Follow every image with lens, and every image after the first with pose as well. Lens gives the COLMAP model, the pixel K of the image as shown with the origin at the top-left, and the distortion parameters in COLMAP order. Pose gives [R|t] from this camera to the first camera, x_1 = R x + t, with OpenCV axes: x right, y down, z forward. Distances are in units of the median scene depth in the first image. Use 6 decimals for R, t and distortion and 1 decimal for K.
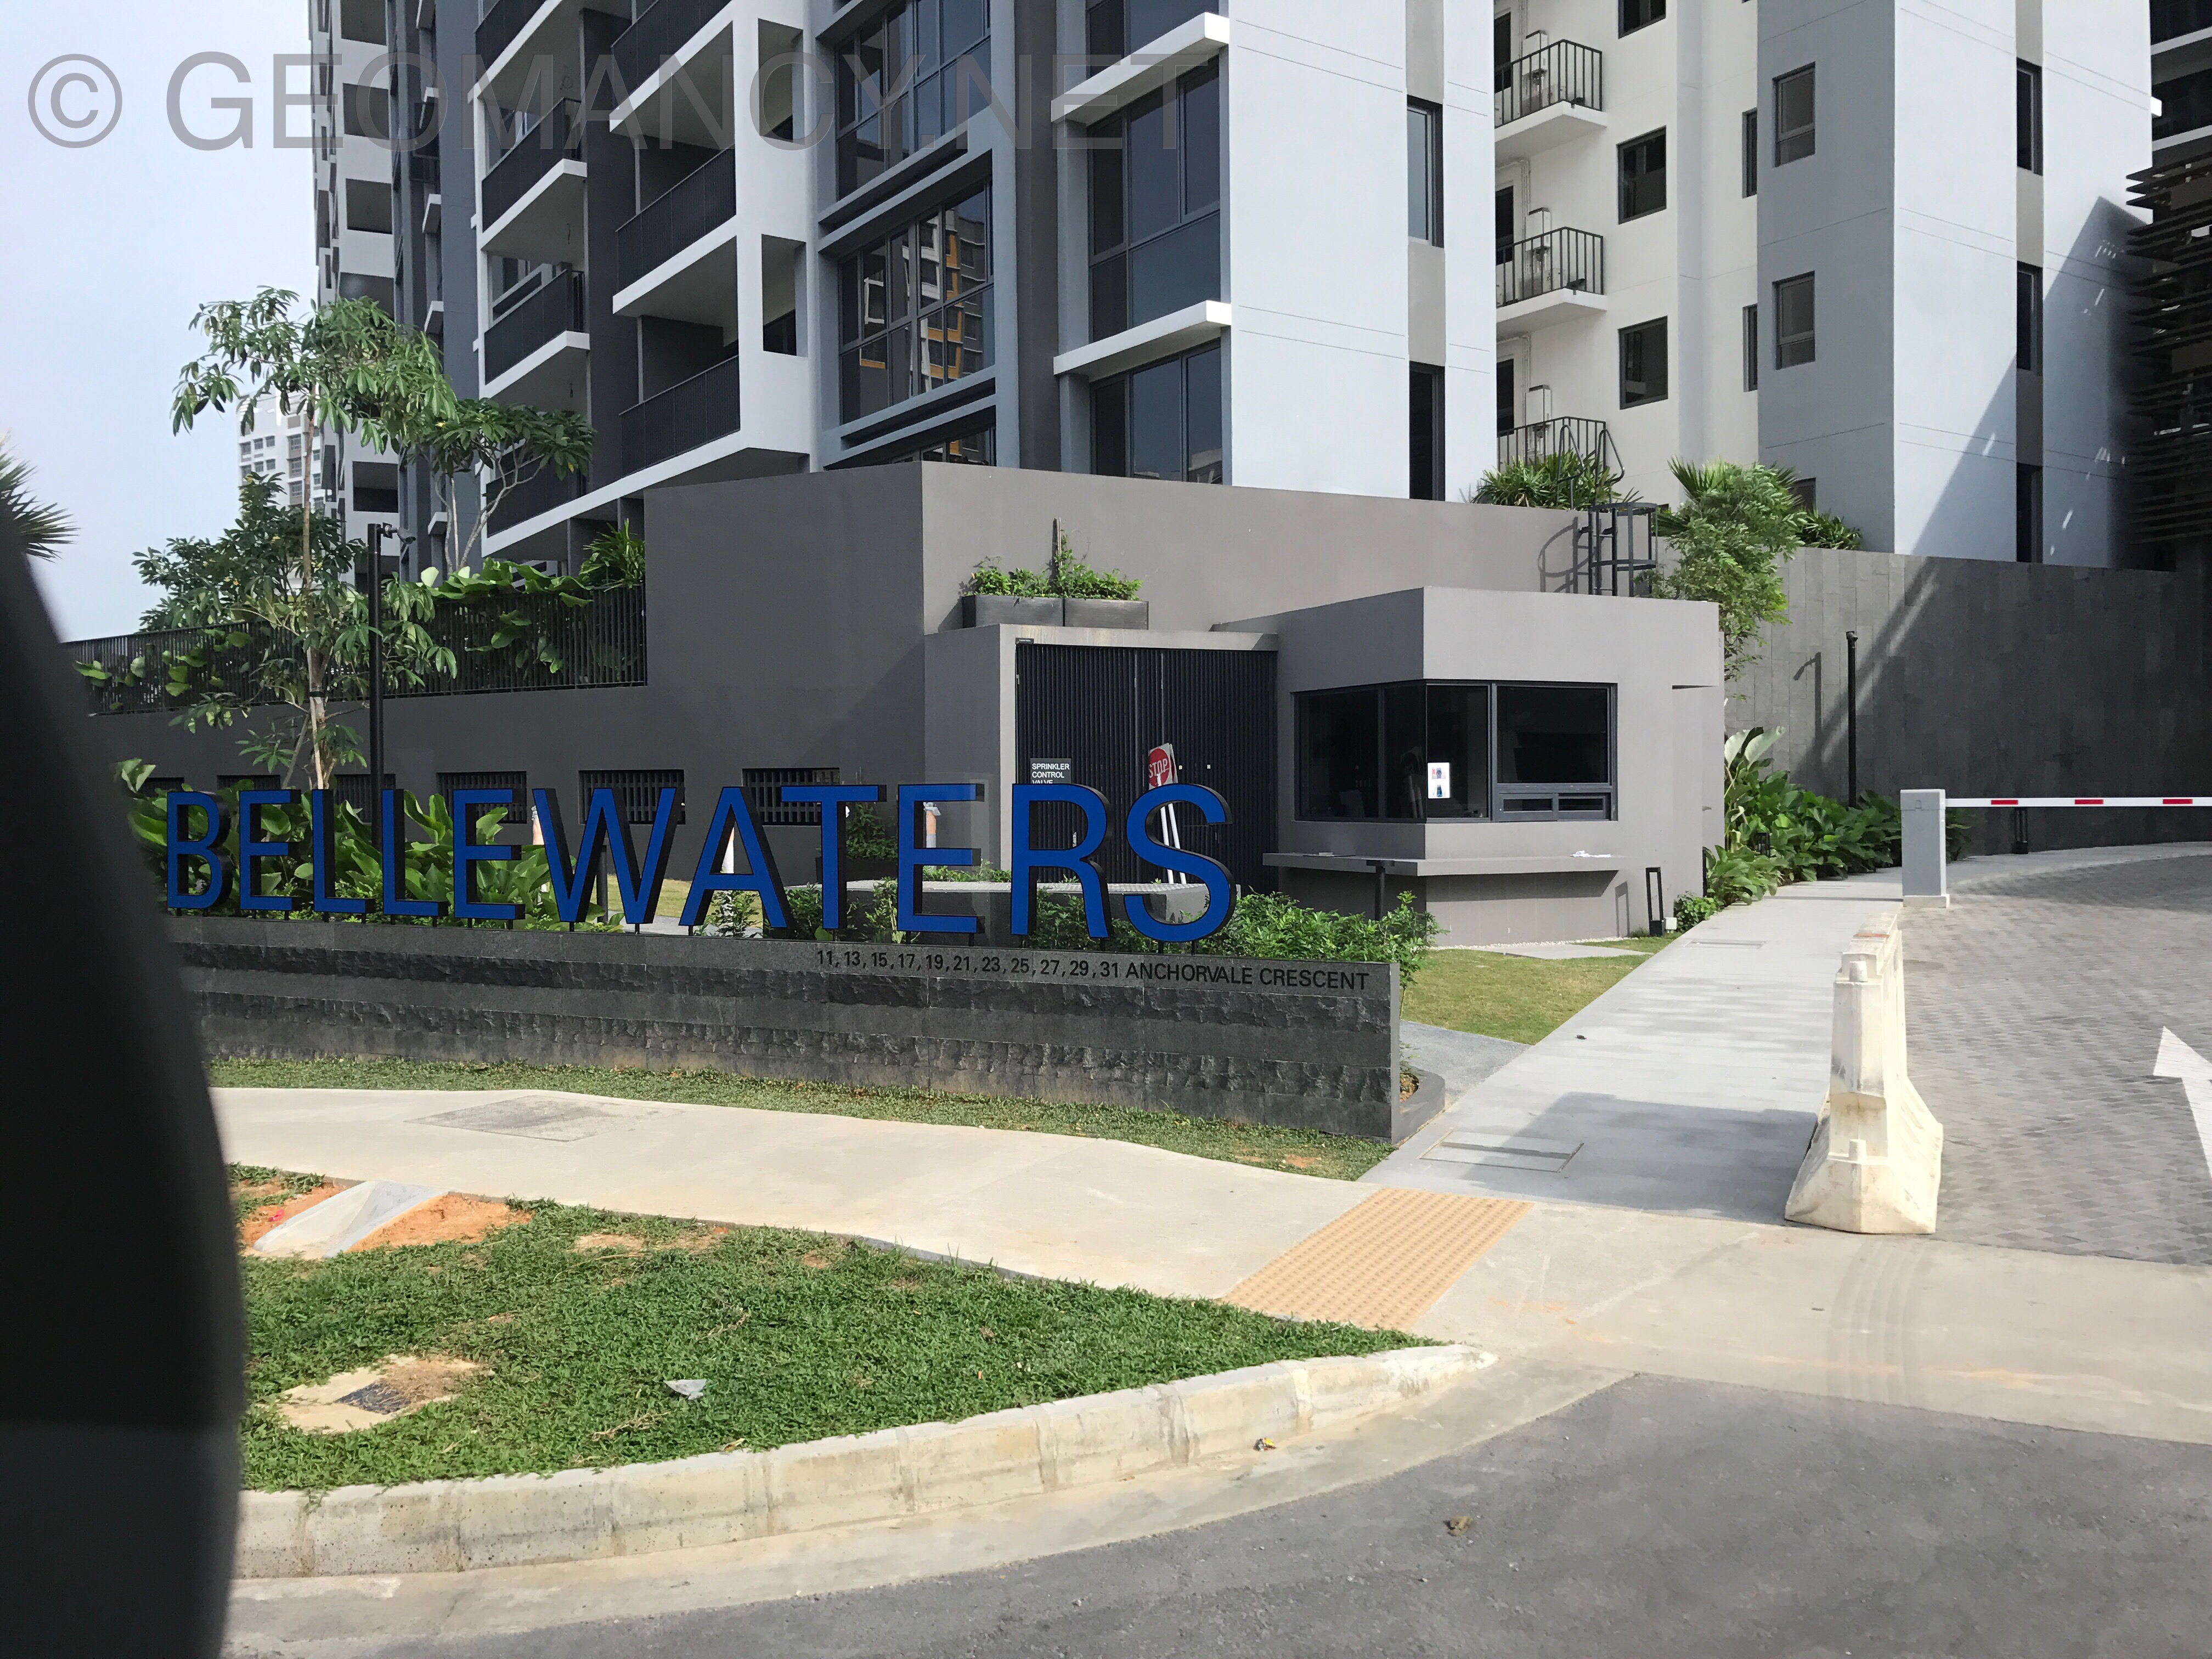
lens RADIAL K [[1808.3, 0, 1080.1], [0, 1808.3, 827.4], [0, 0, 1]] dist [0.005676, -0.019131]
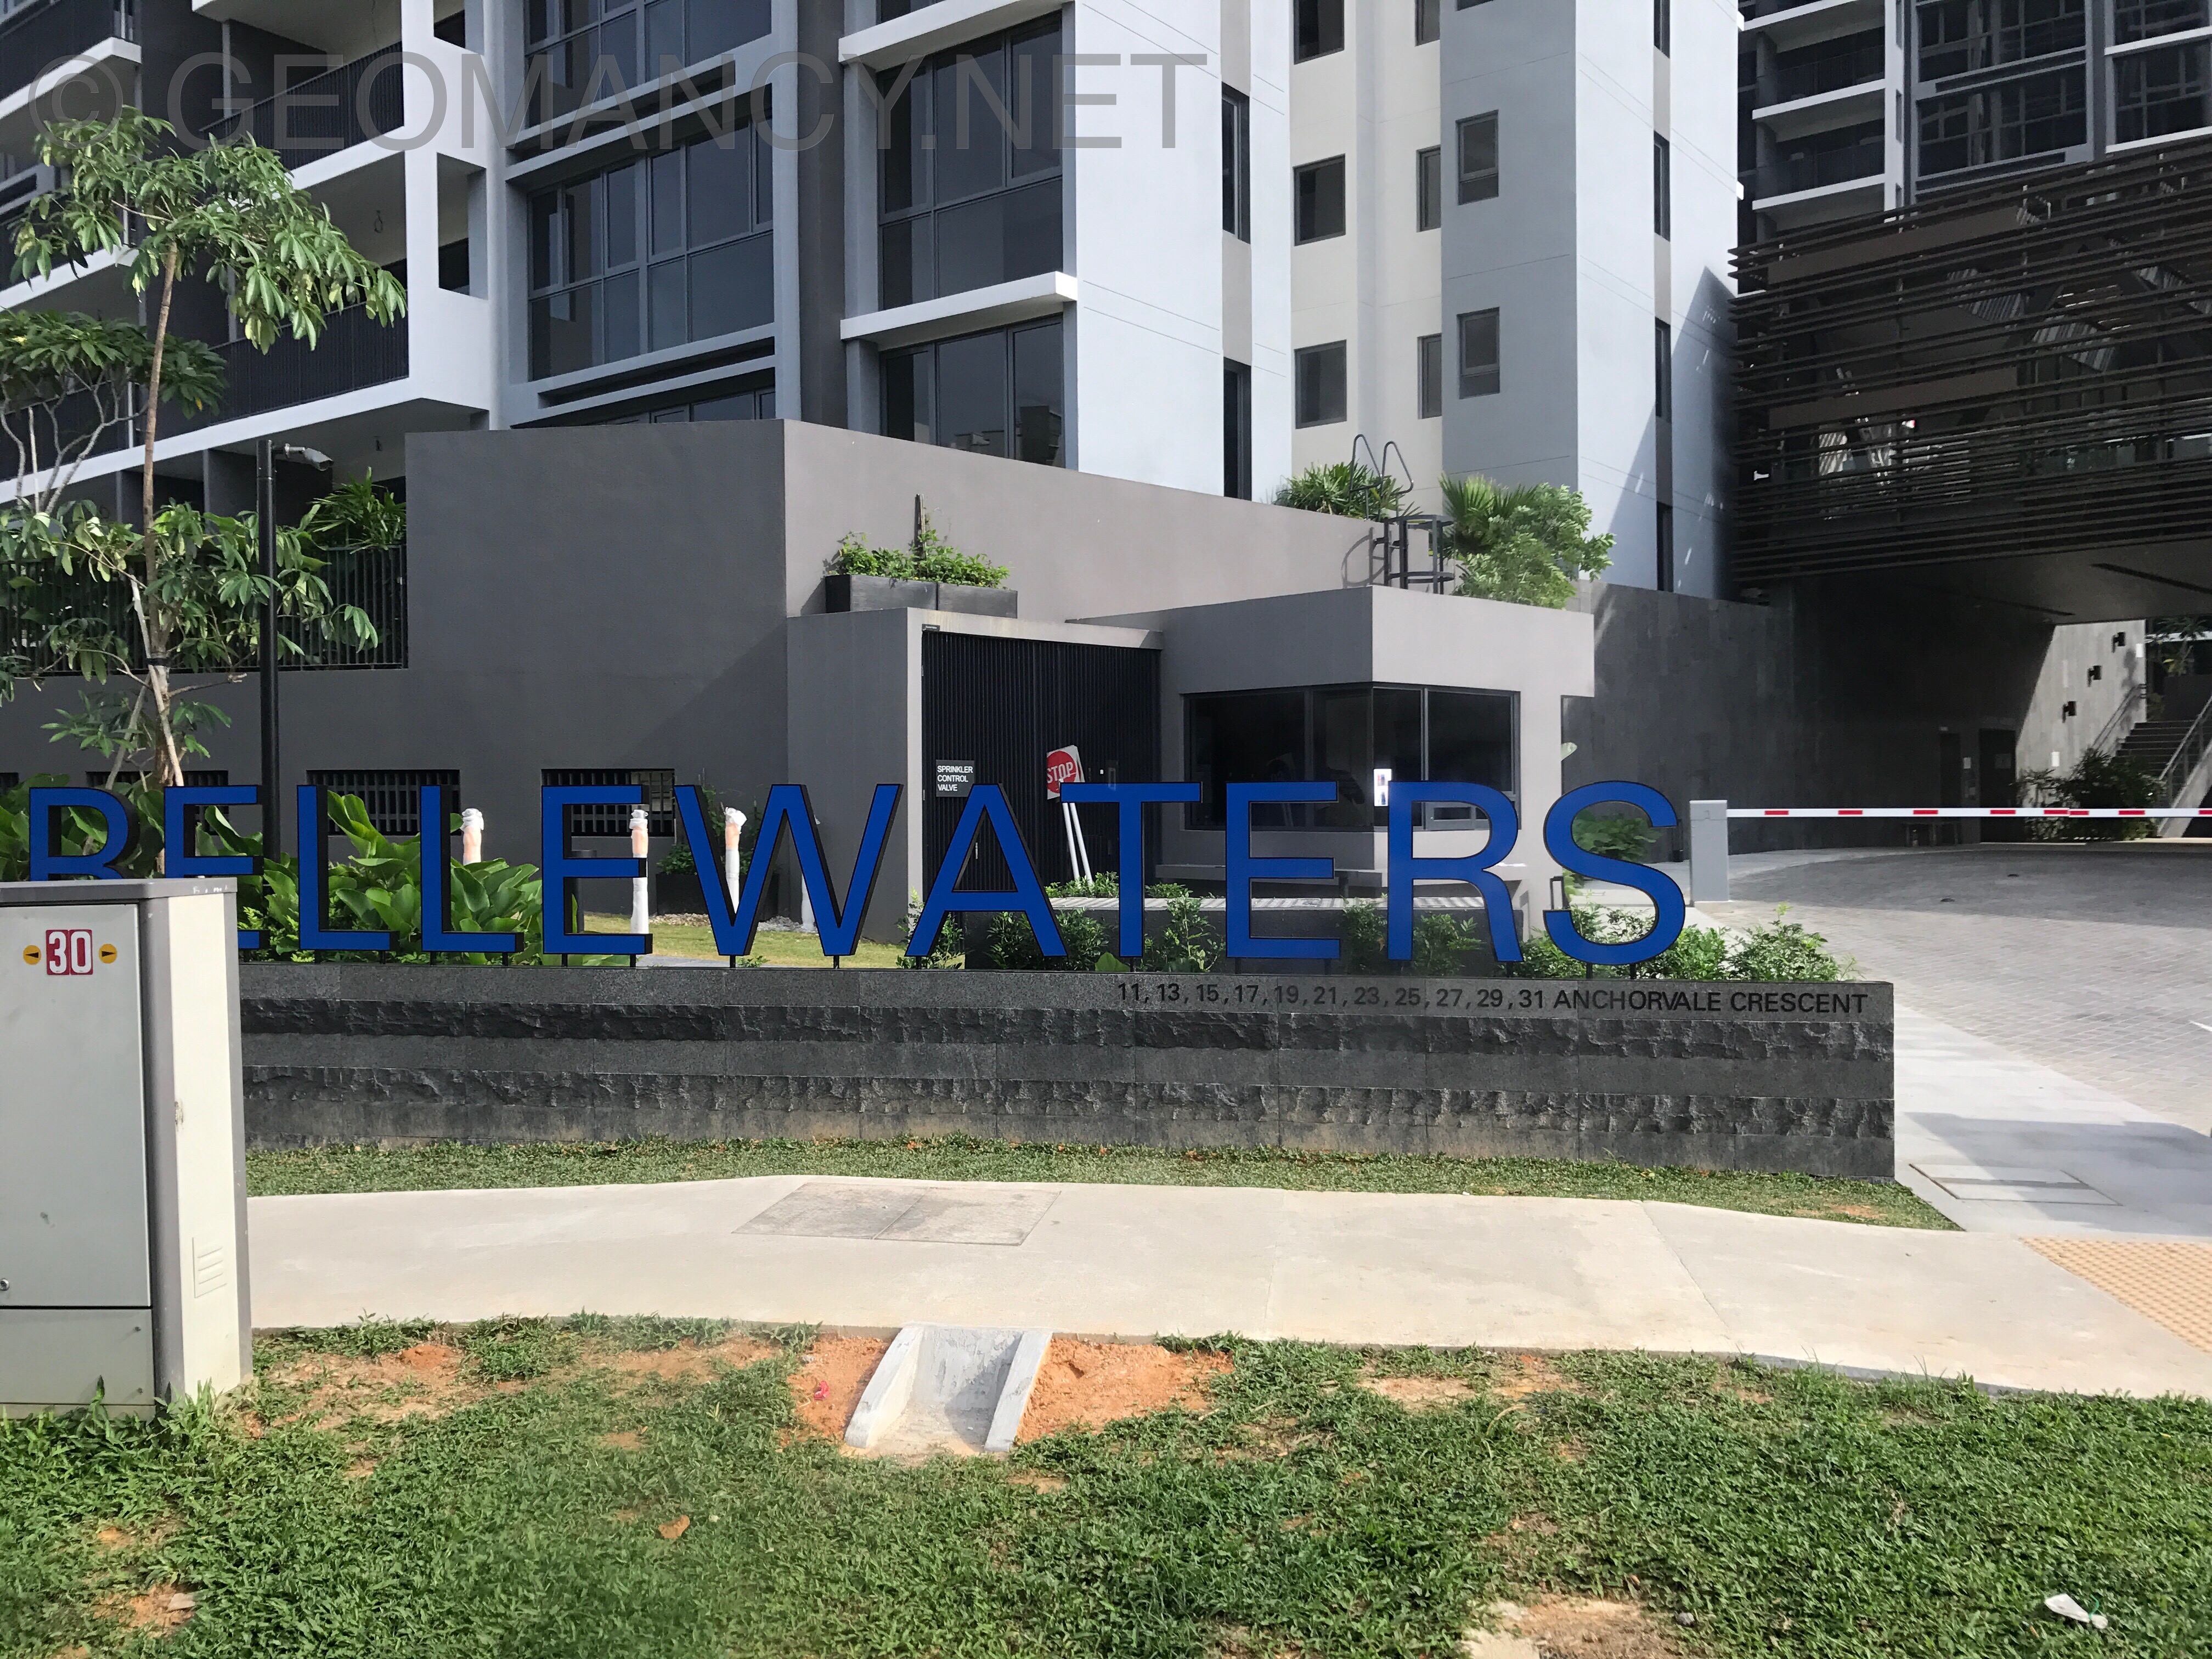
lens RADIAL K [[1808.3, 0, 1113.7], [0, 1808.3, 829.6], [0, 0, 1]] dist [0.005676, -0.019131]
pose [[0.947069, 0.000782, 0.321030, -0.216605], [0.000866, 0.999987, -0.004989, 0.000892], [-0.321029, 0.005003, 0.947056, 0.117686]]
